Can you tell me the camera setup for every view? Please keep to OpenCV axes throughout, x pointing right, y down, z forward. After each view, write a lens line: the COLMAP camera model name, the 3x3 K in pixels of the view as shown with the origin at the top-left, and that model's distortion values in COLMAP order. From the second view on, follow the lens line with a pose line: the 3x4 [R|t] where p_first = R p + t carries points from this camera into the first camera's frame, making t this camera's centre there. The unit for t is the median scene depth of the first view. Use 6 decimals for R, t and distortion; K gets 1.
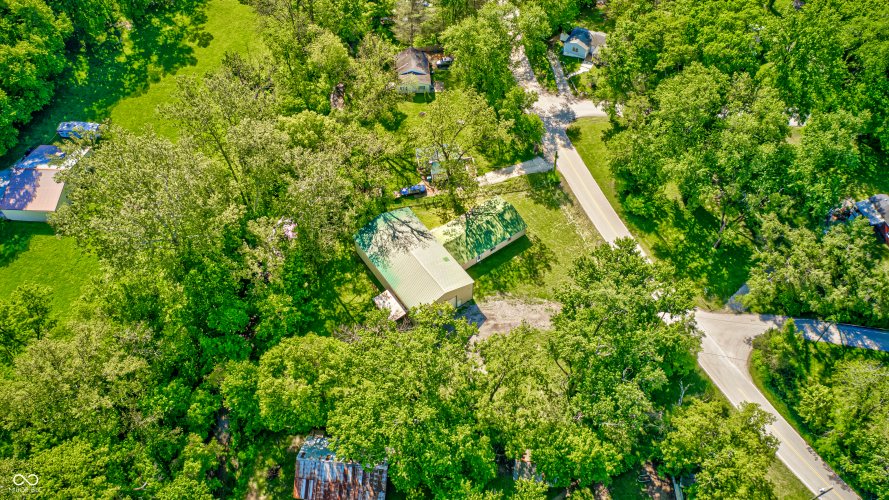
lens RADIAL K [[686.3, 0, 445.4], [0, 686.3, 246.3], [0, 0, 1]] dist [-0.012604, 0.001454]
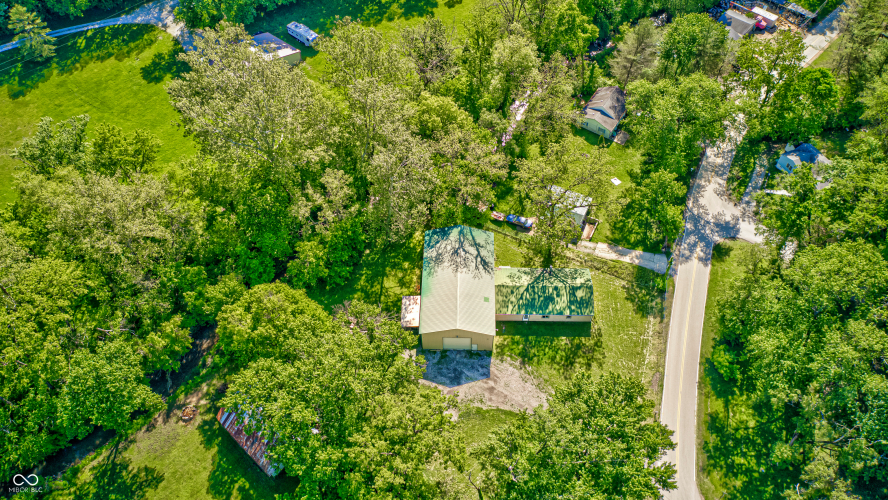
lens RADIAL K [[685.5, 0, 440.2], [0, 685.5, 250.9], [0, 0, 1]] dist [-0.012604, 0.001454]
pose [[0.803552, 0.480006, -0.351992, 0.232630], [-0.476110, 0.873226, 0.103905, -0.099412], [0.357243, 0.084094, 0.930218, 0.098913]]
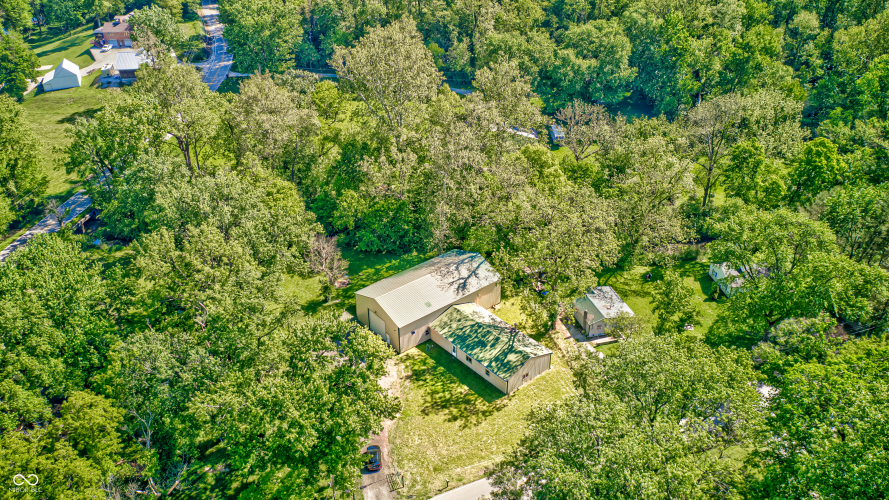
lens RADIAL K [[686.3, 0, 443.9], [0, 686.3, 251.0], [0, 0, 1]] dist [-0.012604, 0.001454]
pose [[0.080599, 0.524054, -0.847863, 0.663686], [-0.779729, 0.563037, 0.273884, -0.258309], [0.620908, 0.639029, 0.454000, 0.541374]]
